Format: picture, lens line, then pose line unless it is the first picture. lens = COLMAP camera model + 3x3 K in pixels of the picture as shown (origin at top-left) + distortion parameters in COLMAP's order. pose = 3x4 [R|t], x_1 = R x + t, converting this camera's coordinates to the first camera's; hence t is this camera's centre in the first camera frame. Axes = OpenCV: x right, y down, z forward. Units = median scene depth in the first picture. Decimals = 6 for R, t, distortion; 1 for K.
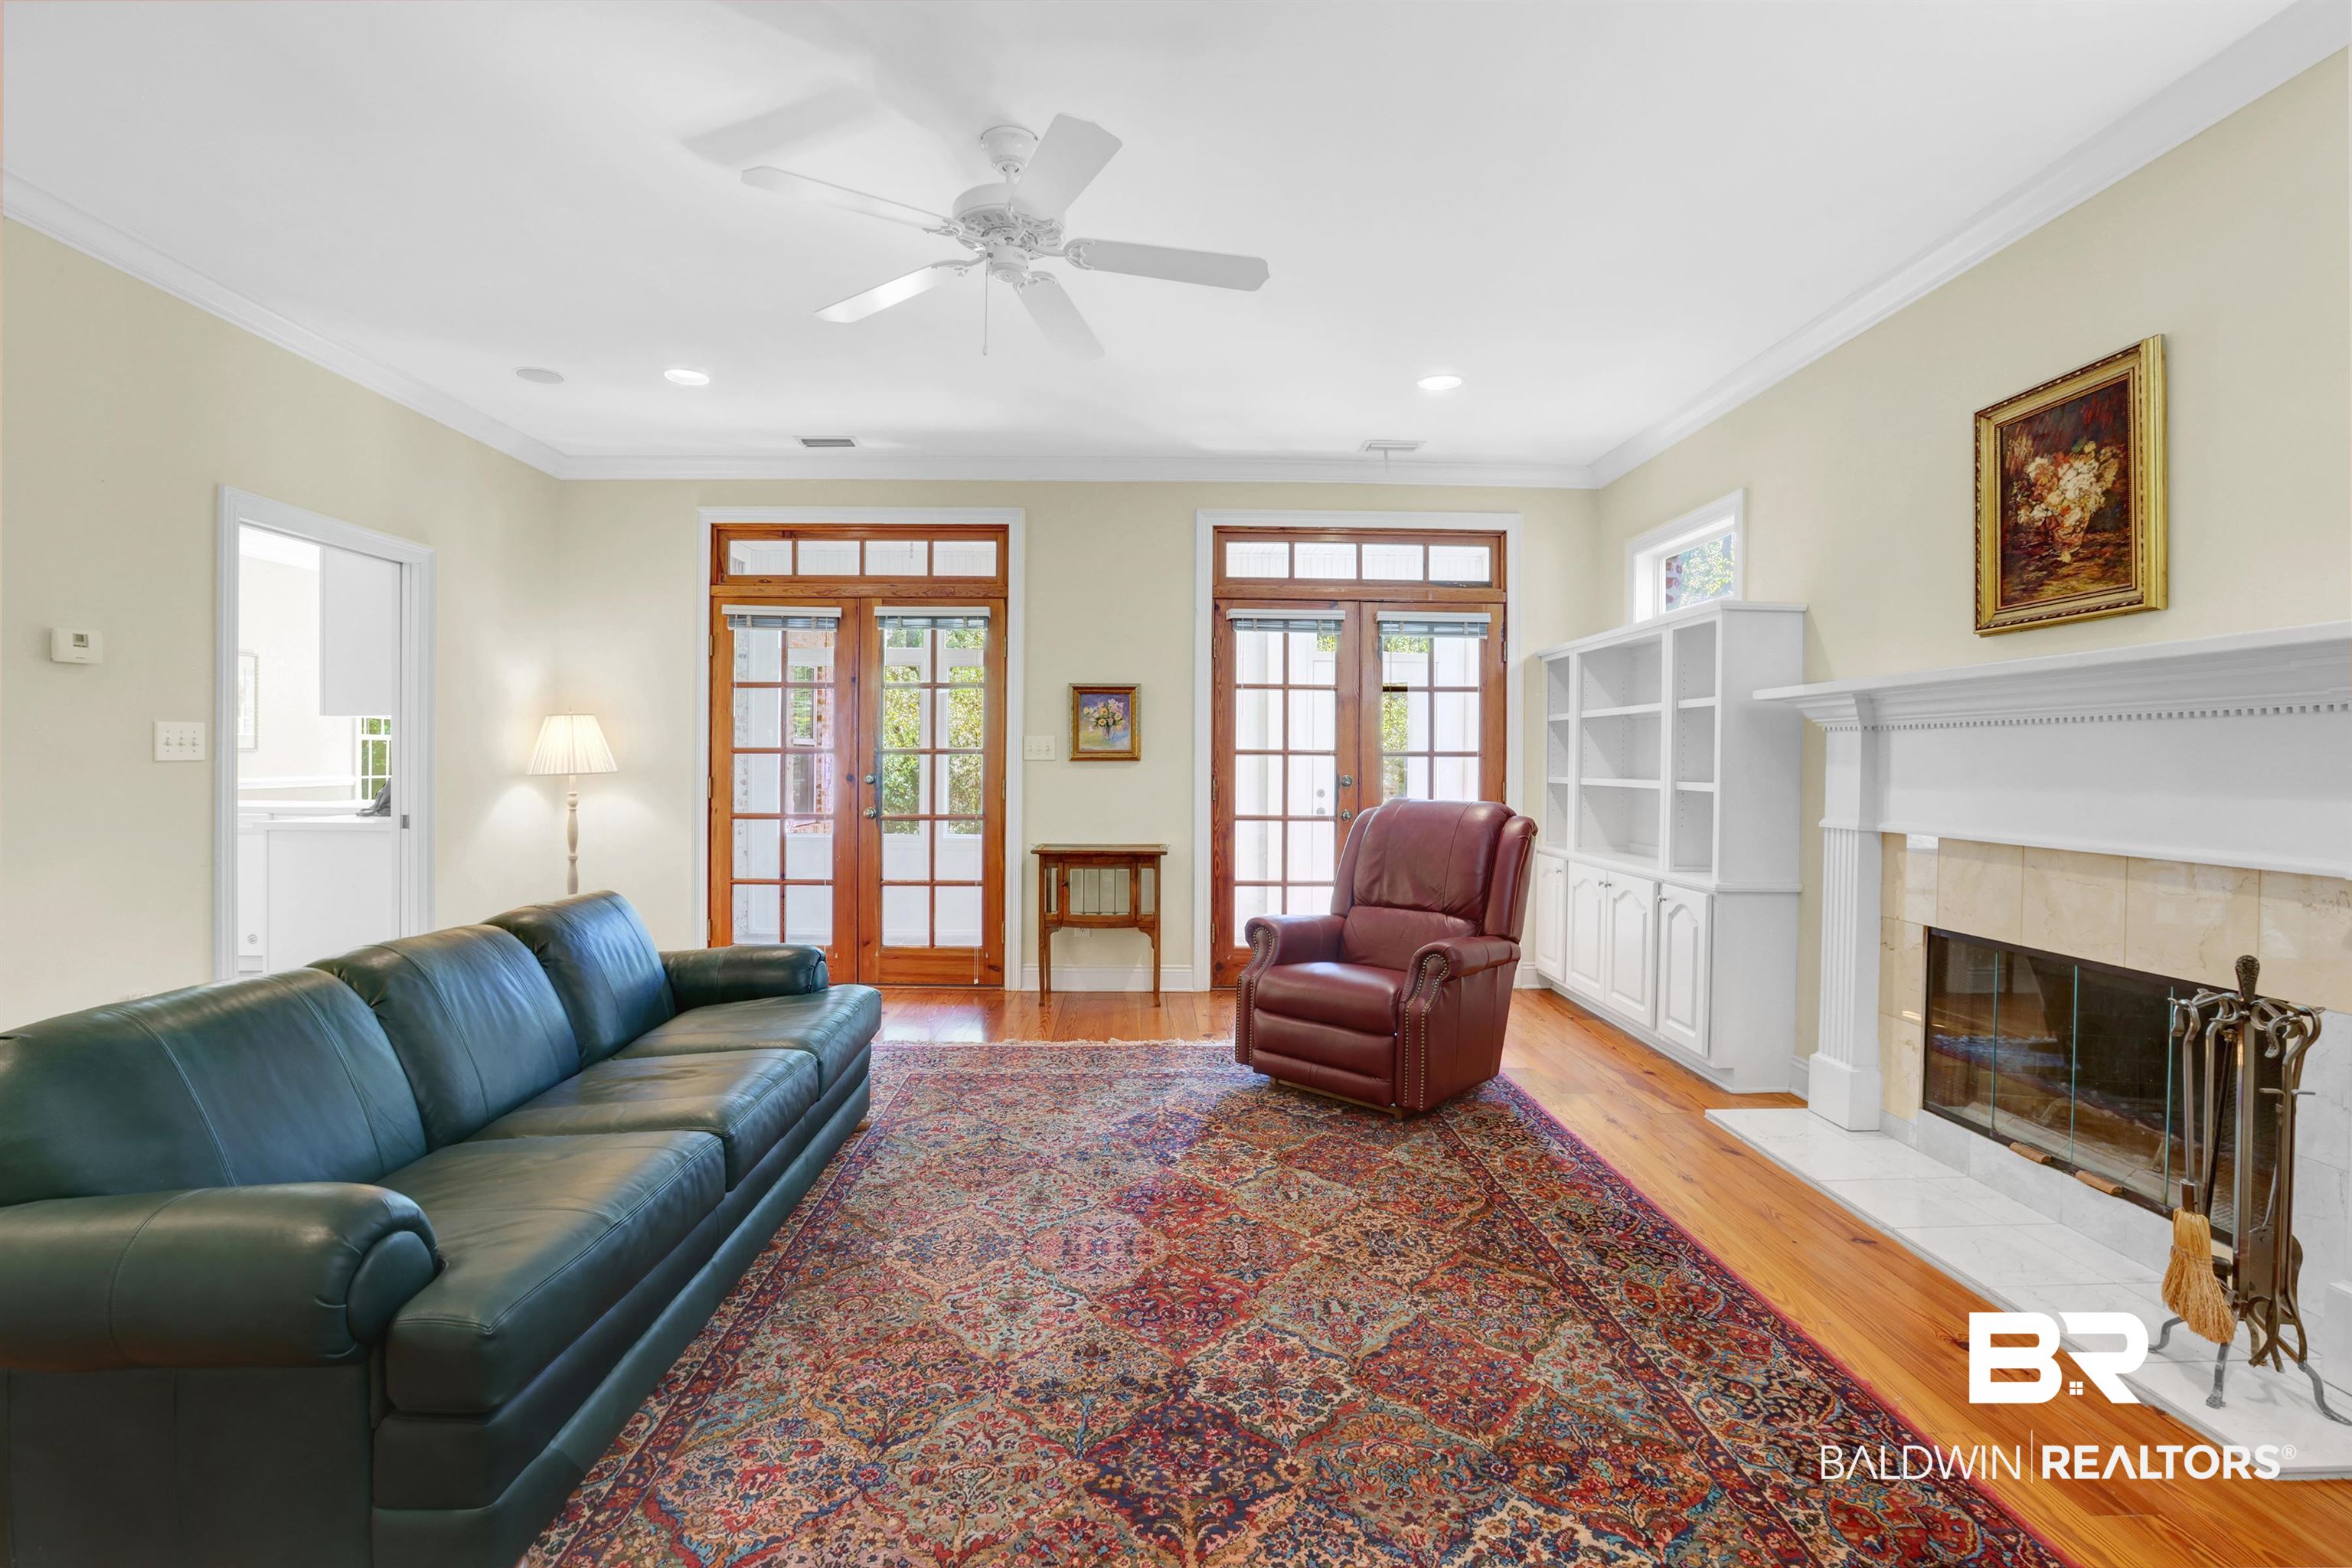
lens RADIAL K [[1079.6, 0, 1178.7], [0, 1079.6, 783.8], [0, 0, 1]] dist [-0.040693, 0.008061]
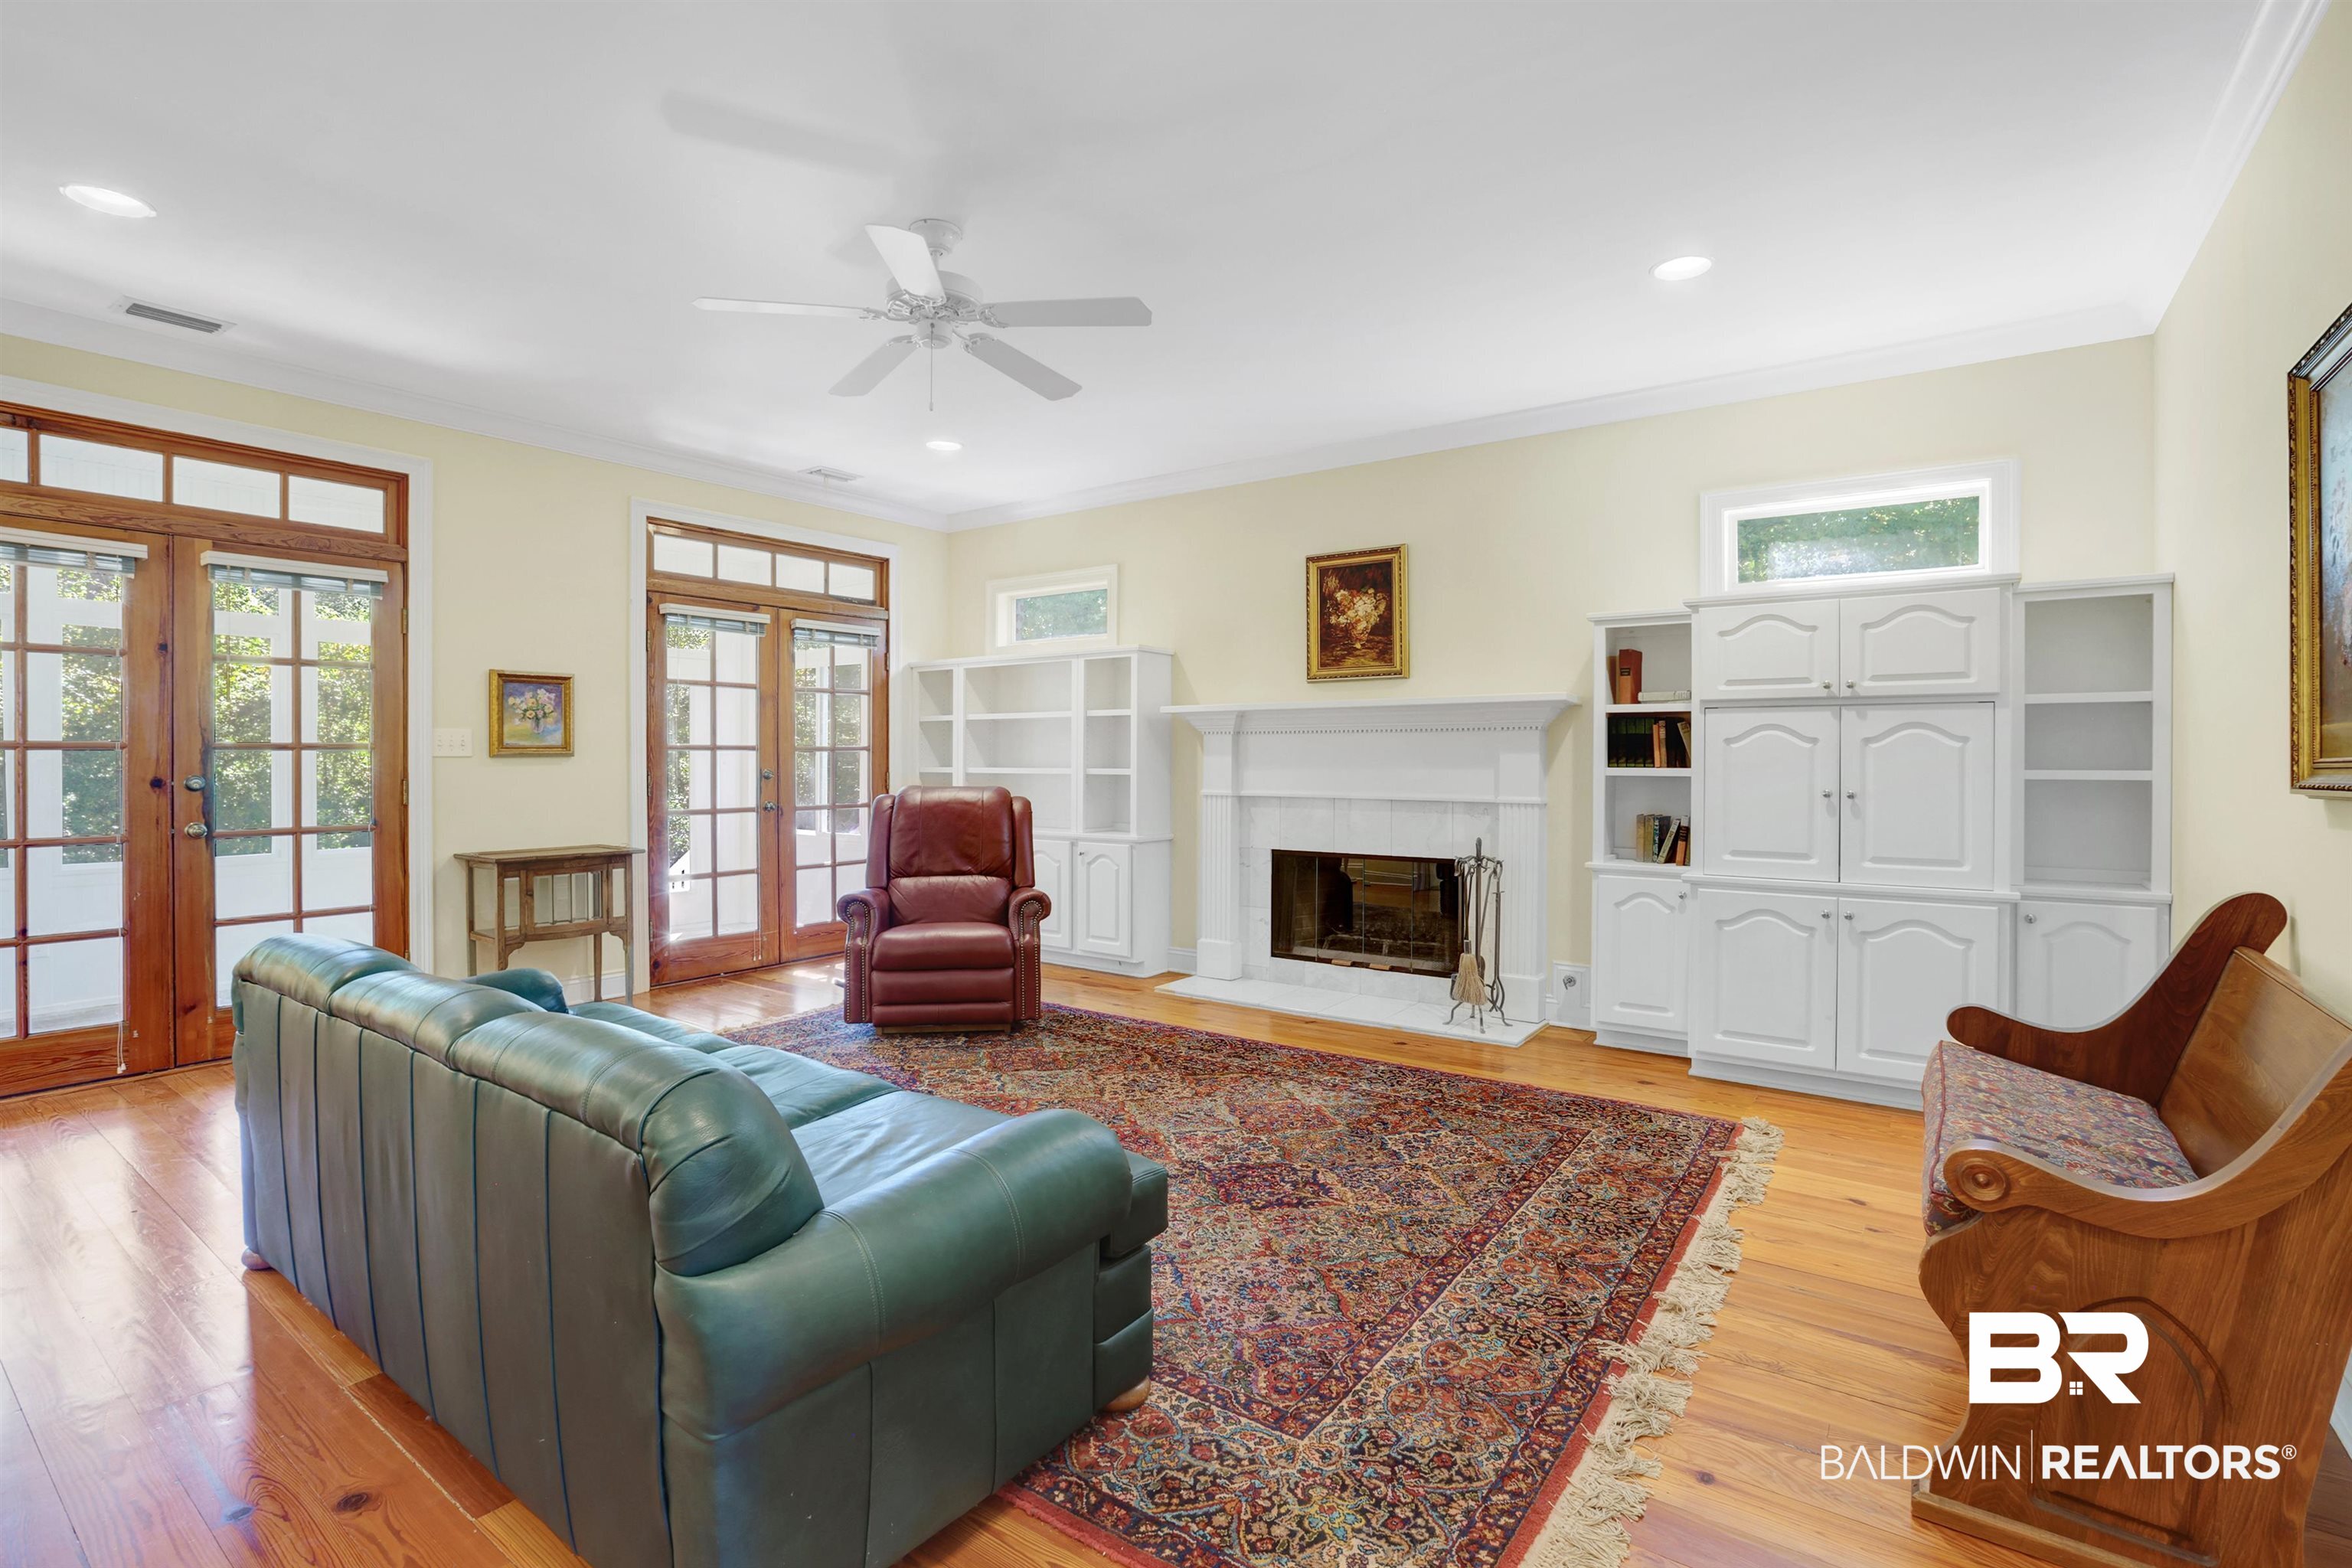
lens RADIAL K [[1079.6, 0, 1180.0], [0, 1079.6, 777.5], [0, 0, 1]] dist [-0.040693, 0.008061]
pose [[0.608029, -0.021326, 0.793628, -0.447896], [0.022162, 0.999706, 0.009884, -0.000991], [-0.793605, 0.011578, 0.608323, 0.032231]]
